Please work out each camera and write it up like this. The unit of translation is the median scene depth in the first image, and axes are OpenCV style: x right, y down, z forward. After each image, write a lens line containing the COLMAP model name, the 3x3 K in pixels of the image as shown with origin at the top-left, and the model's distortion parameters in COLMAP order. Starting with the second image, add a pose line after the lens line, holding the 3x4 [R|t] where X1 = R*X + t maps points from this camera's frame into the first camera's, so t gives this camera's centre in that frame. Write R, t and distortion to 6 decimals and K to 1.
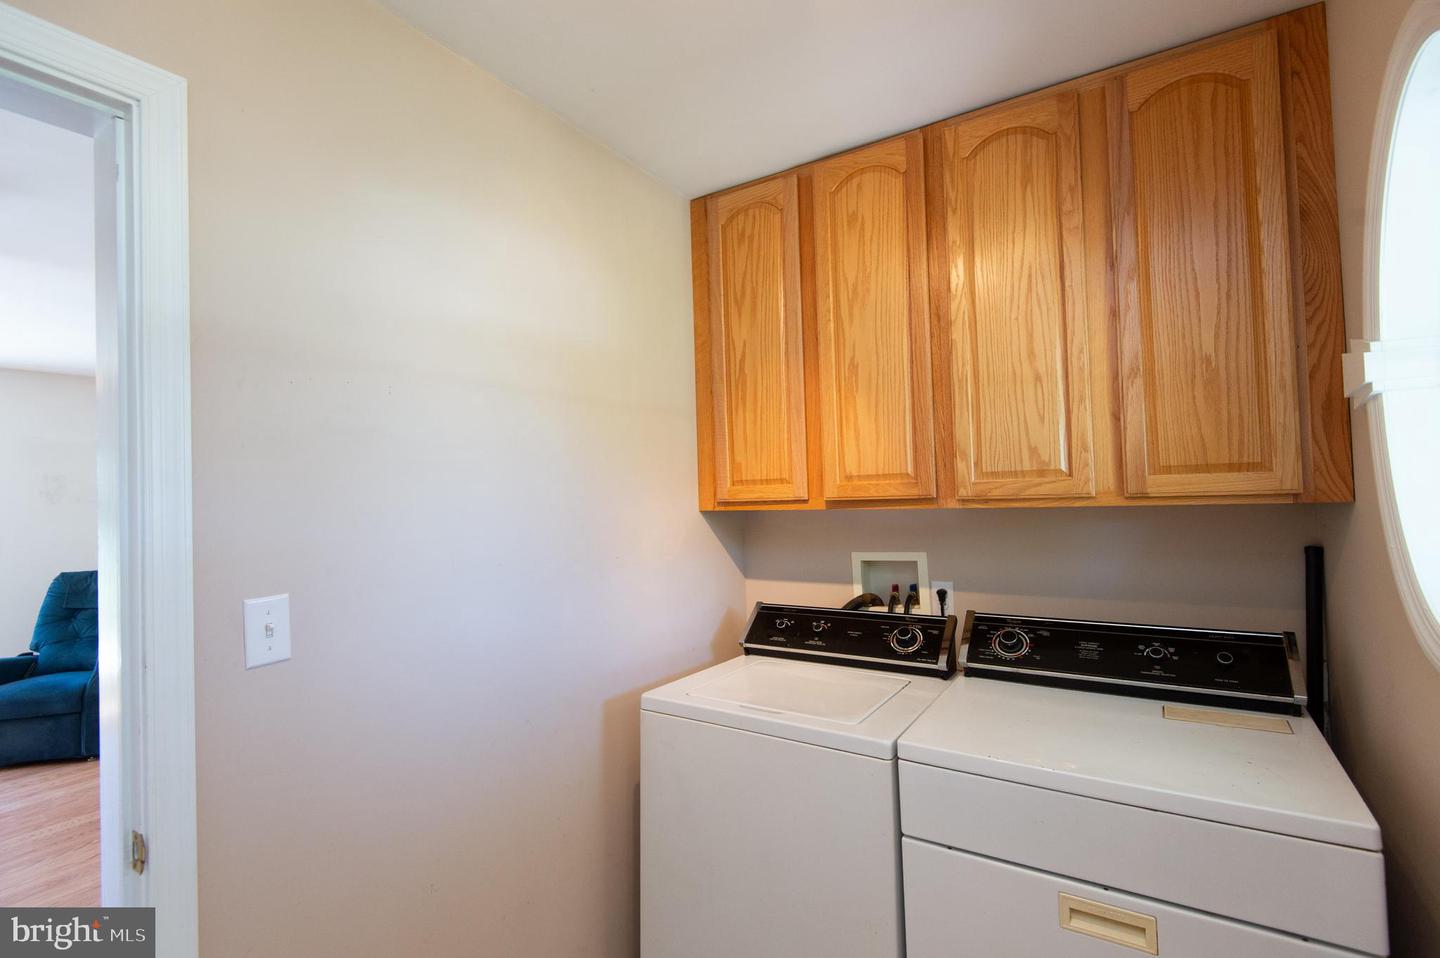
lens RADIAL K [[655.7, 0, 720.0], [0, 655.7, 479.0], [0, 0, 1]] dist [0.042448, -0.040564]
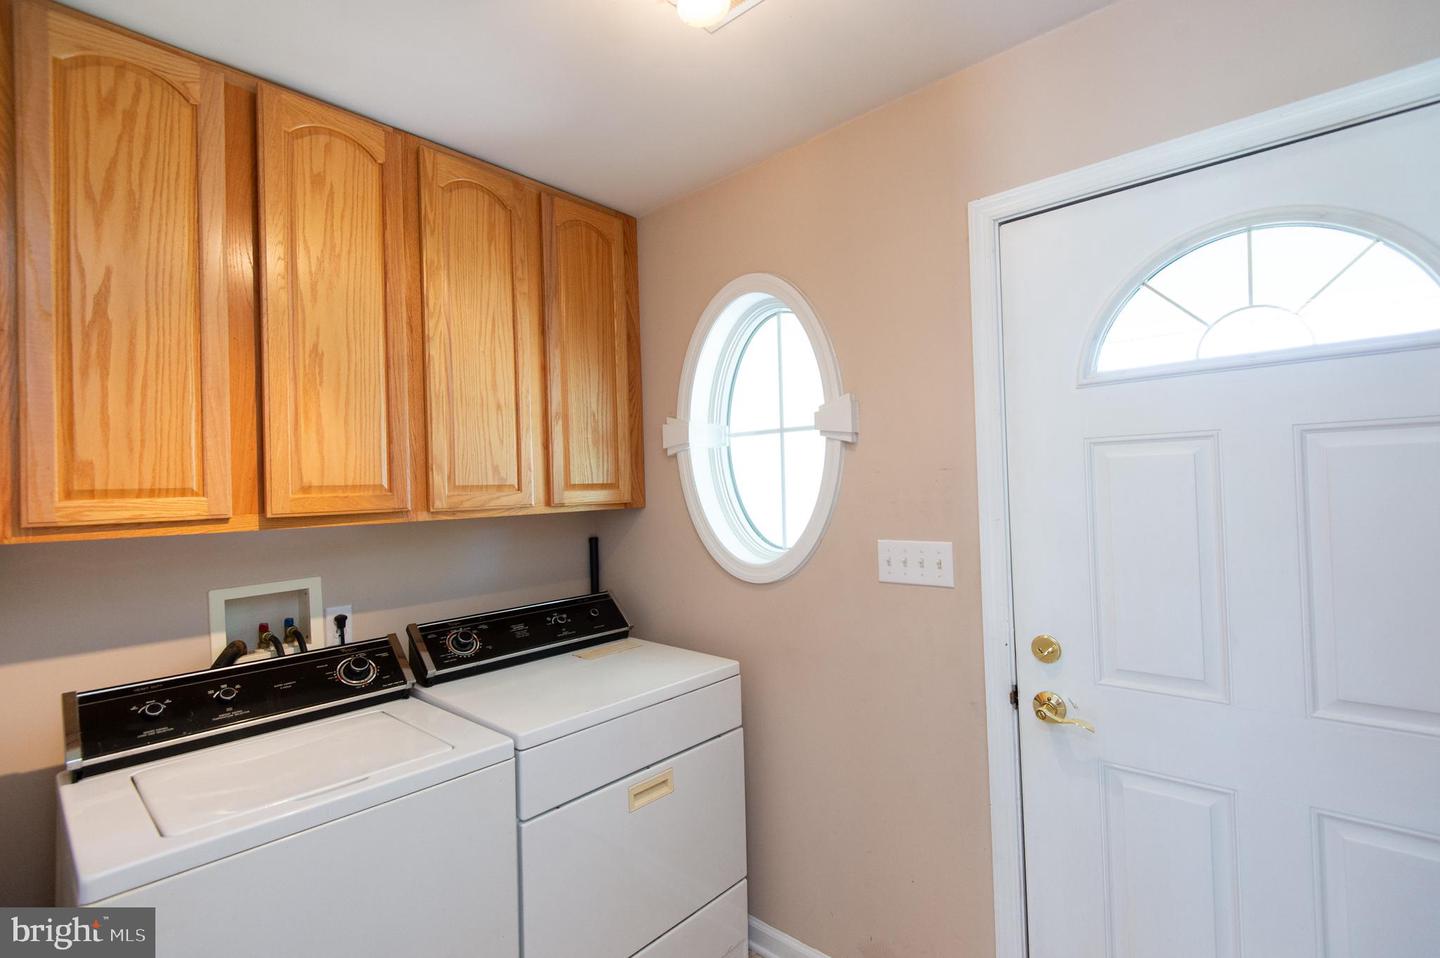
lens RADIAL K [[672.1, 0, 720.0], [0, 672.1, 479.0], [0, 0, 1]] dist [0.016004, -0.018240]
pose [[0.156599, 0.037840, 0.986937, -0.576422], [0.004225, 0.999231, -0.038982, 0.021776], [-0.987653, 0.010274, 0.156319, 0.383450]]
